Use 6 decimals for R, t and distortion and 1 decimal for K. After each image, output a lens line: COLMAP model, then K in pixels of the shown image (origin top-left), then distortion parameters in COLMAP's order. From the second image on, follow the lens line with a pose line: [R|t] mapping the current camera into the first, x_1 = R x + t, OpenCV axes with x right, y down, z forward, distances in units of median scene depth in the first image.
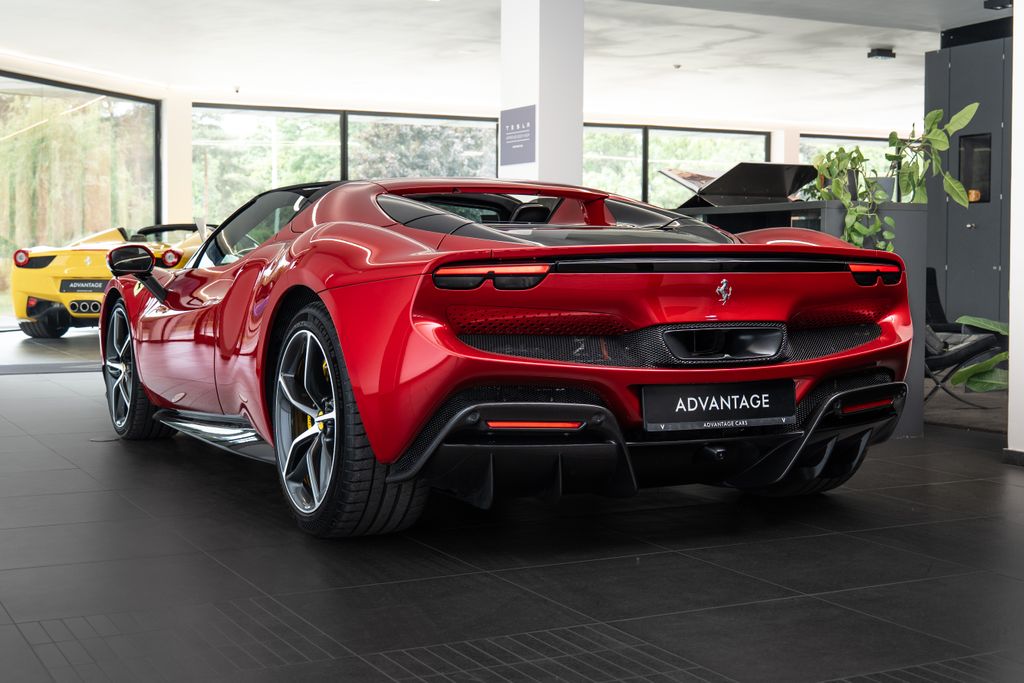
lens RADIAL K [[1370.0, 0, 512.4], [0, 1370.0, 345.8], [0, 0, 1]] dist [0.137331, 0.000000]
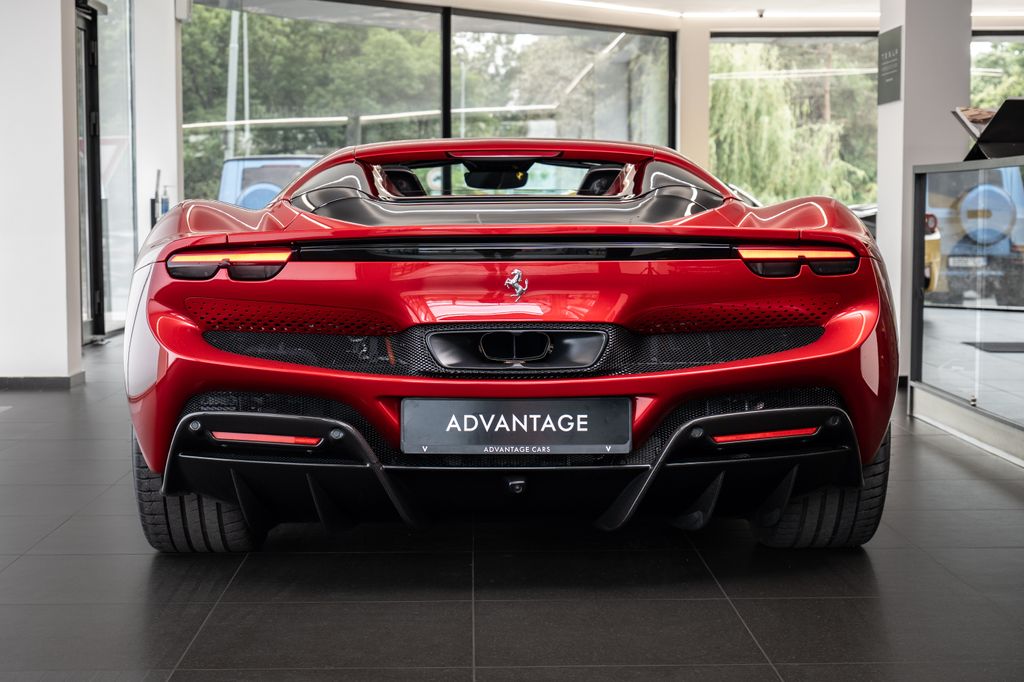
lens RADIAL K [[1761.2, 0, 511.6], [0, 1761.2, 339.0], [0, 0, 1]] dist [-0.176427, 0.000000]
pose [[0.888954, 0.024556, -0.457338, 0.617427], [-0.020365, 0.999693, 0.014092, -0.021995], [0.457544, -0.003213, 0.889181, 0.084754]]
